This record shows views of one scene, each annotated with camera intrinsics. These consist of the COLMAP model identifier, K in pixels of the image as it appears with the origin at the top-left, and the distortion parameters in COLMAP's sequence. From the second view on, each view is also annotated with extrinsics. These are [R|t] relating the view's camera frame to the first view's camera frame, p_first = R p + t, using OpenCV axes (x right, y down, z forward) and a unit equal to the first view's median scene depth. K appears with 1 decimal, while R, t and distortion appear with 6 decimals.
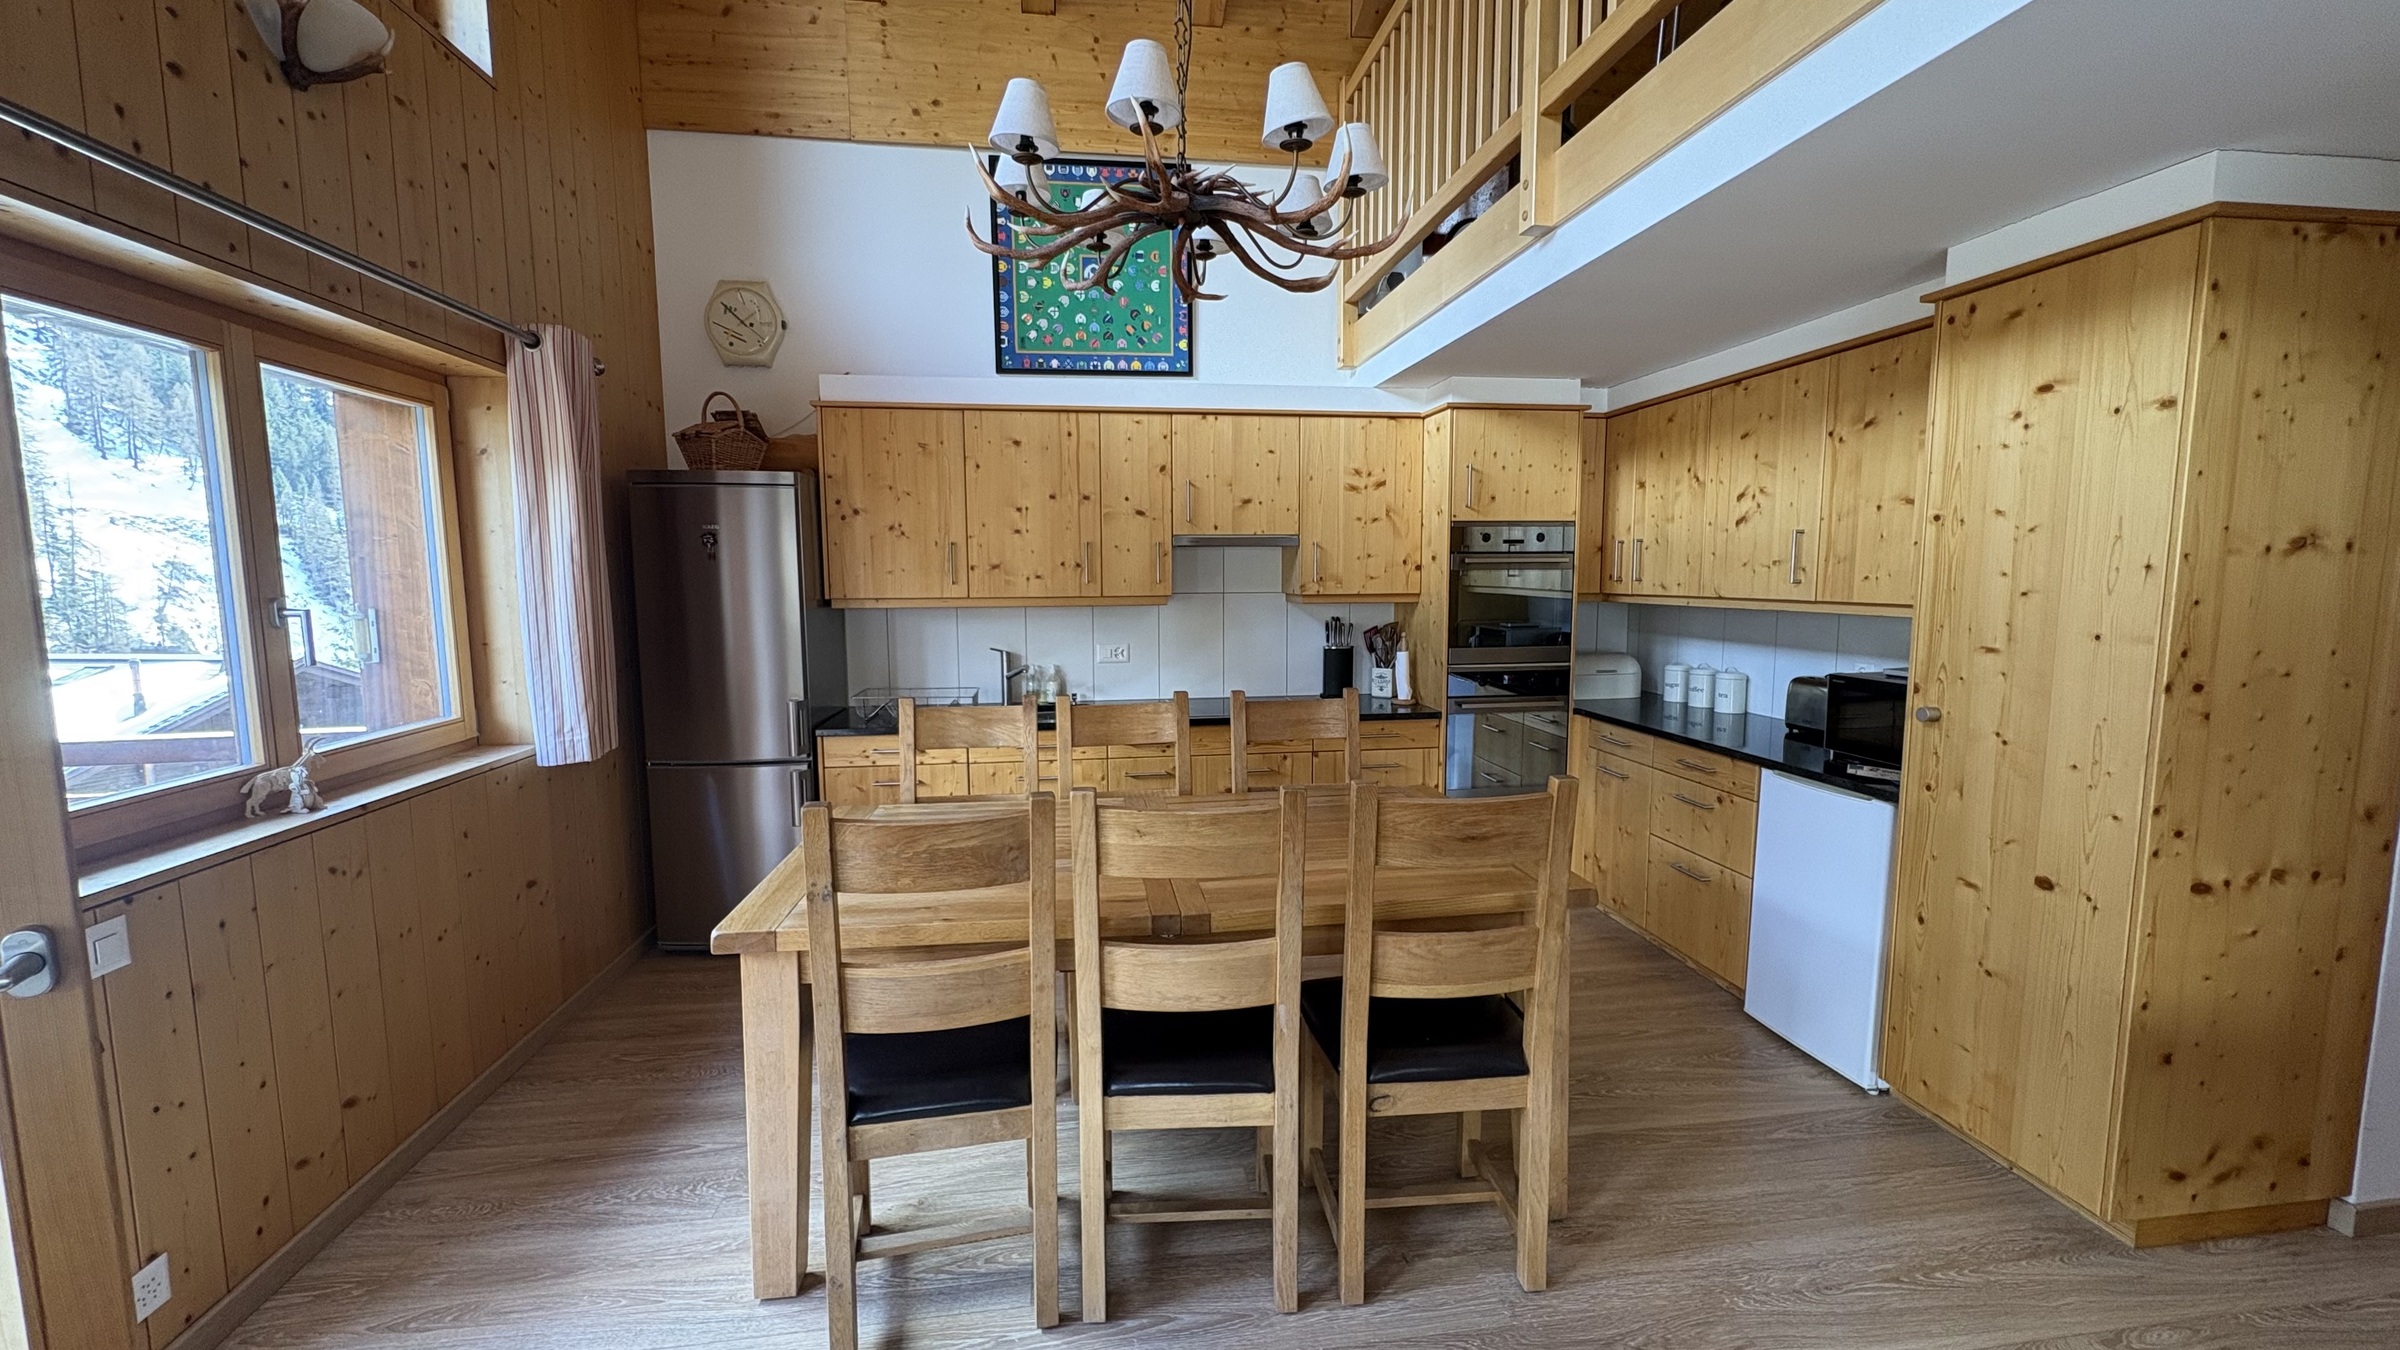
lens RADIAL K [[952.3, 0, 1200.0], [0, 952.3, 672.0], [0, 0, 1]] dist [-0.000120, 0.000050]
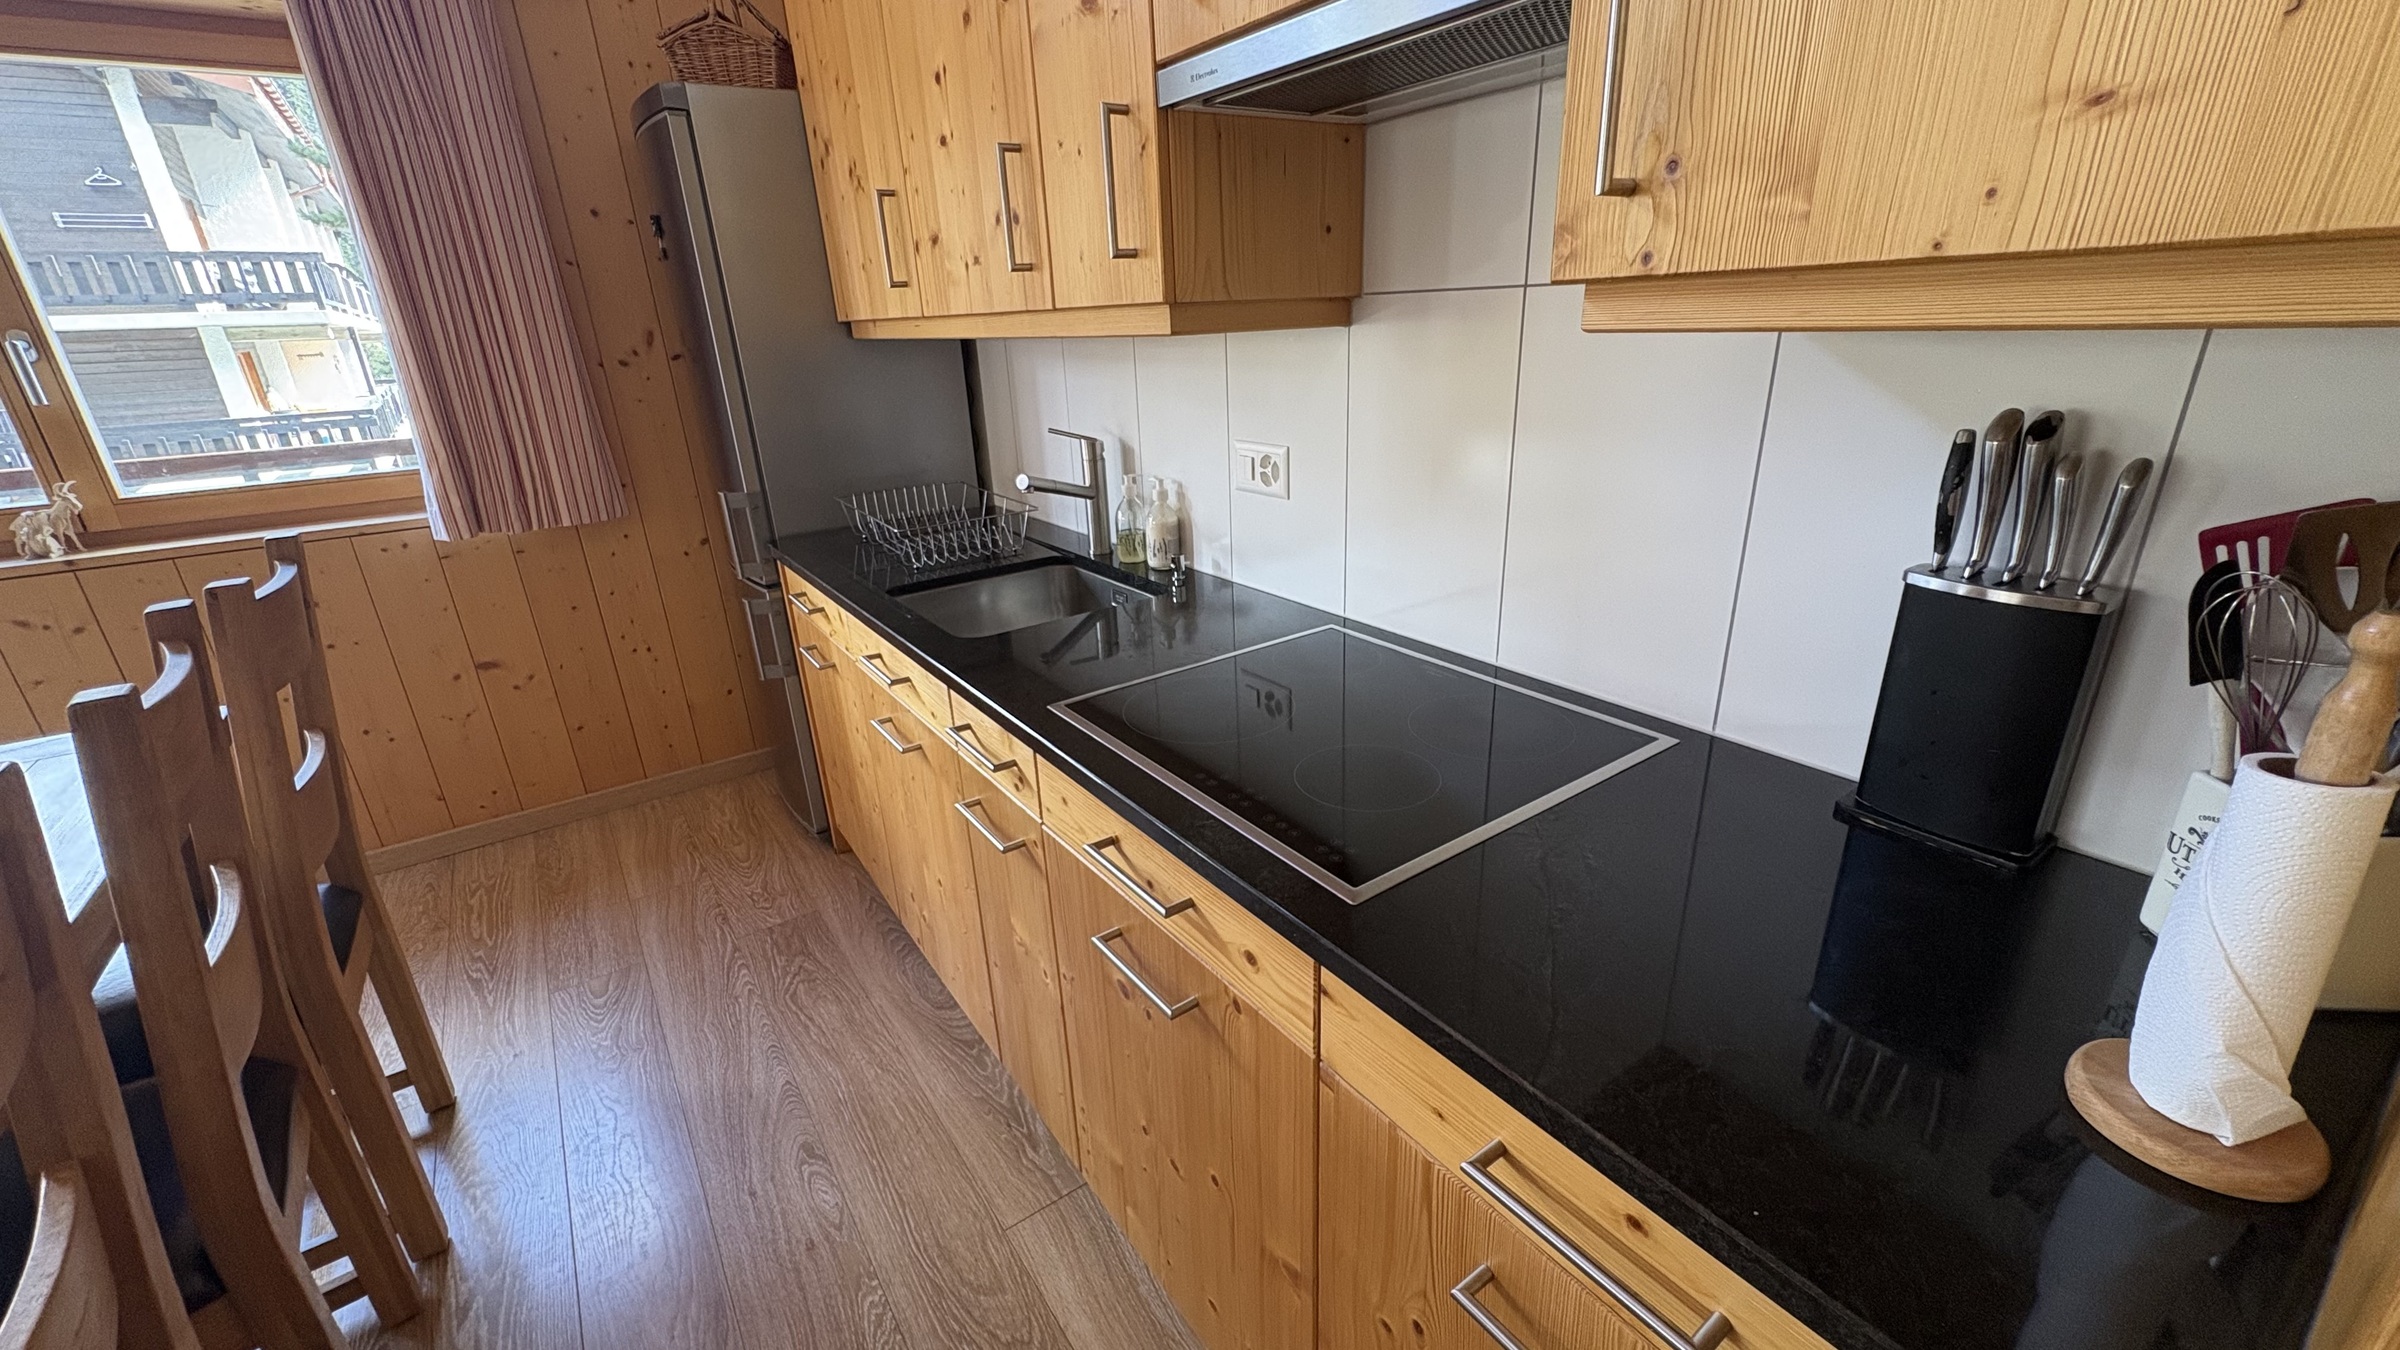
lens RADIAL K [[951.6, 0, 1200.2], [0, 951.6, 673.4], [0, 0, 1]] dist [0.000298, 0.000126]
pose [[0.456567, 0.303905, -0.836175, 0.269769], [-0.058915, 0.948115, 0.312421, -0.067712], [0.887736, -0.093378, 0.450783, 0.916962]]
